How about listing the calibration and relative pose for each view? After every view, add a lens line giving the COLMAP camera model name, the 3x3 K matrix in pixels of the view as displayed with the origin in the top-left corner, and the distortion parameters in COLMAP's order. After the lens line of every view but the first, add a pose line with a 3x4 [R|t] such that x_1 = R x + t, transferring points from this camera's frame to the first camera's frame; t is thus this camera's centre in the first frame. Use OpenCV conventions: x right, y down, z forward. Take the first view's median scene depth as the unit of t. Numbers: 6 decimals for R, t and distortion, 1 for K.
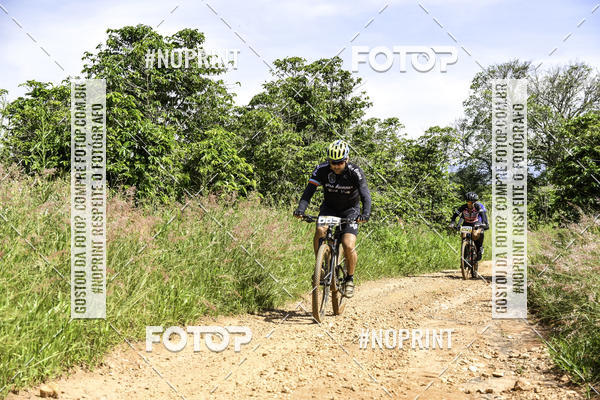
lens RADIAL K [[1216.2, 0, 301.6], [0, 1216.2, 200.6], [0, 0, 1]] dist [0.259307, -0.224506]
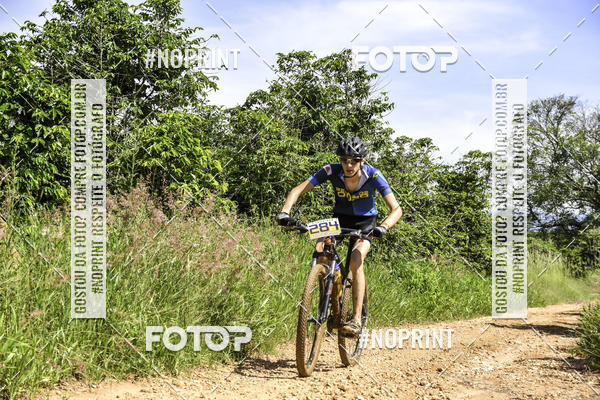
lens RADIAL K [[1010.4, 0, 300.4], [0, 1010.4, 244.5], [0, 0, 1]] dist [0.088439, 0.062820]
pose [[0.998240, 0.021718, -0.055176, 0.032835], [-0.022483, 0.999659, -0.013281, 0.022071], [0.054869, 0.014498, 0.998388, 0.334442]]
